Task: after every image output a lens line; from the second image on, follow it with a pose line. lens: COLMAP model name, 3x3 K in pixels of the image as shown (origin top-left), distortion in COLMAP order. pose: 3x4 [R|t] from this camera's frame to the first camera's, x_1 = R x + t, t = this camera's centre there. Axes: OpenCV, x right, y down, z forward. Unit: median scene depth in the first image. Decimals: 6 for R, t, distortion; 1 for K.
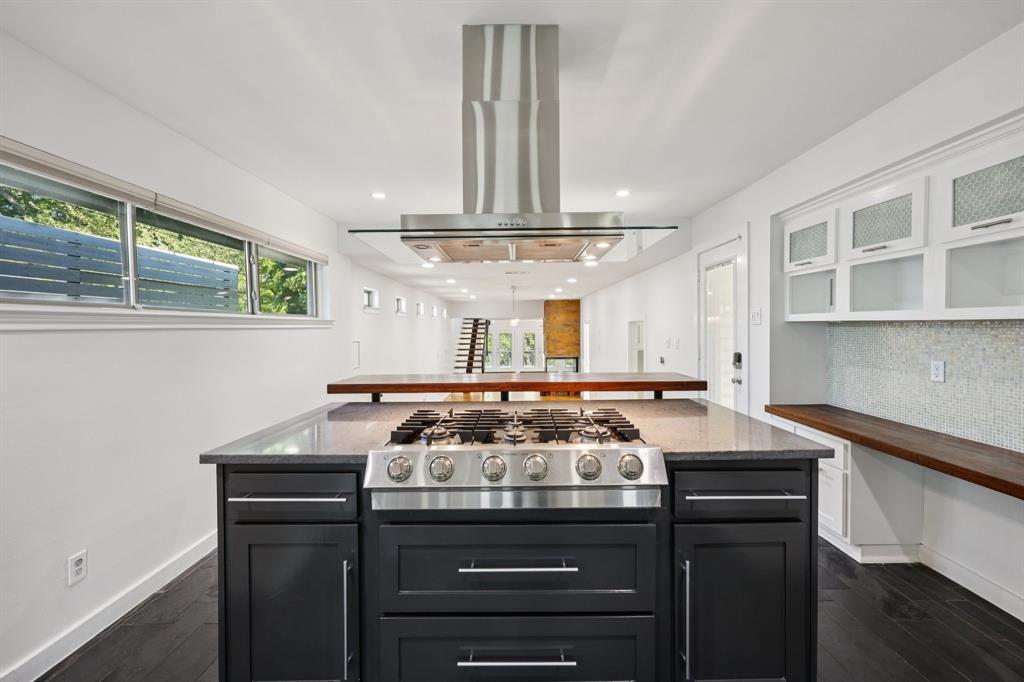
lens RADIAL K [[416.3, 0, 510.3], [0, 416.3, 334.2], [0, 0, 1]] dist [0.000687, 0.000676]
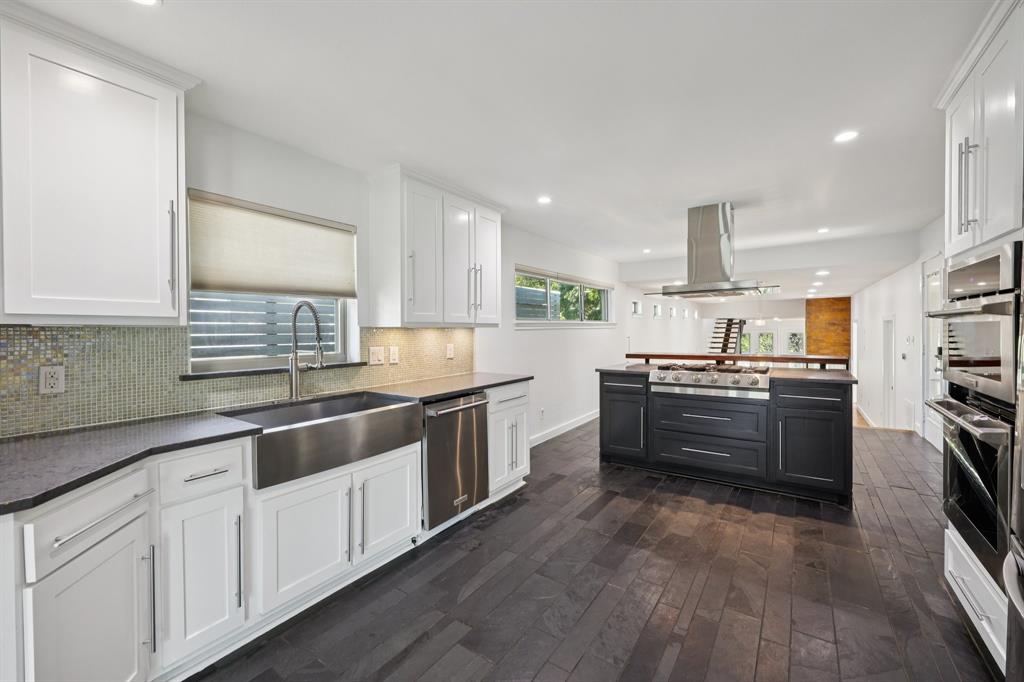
lens RADIAL K [[416.3, 0, 513.8], [0, 416.3, 334.6], [0, 0, 1]] dist [0.000687, 0.000676]
pose [[0.835857, 0.006507, -0.548909, 0.178723], [-0.005554, 0.999979, 0.003398, 0.011009], [0.548920, 0.000208, 0.835875, -0.767149]]
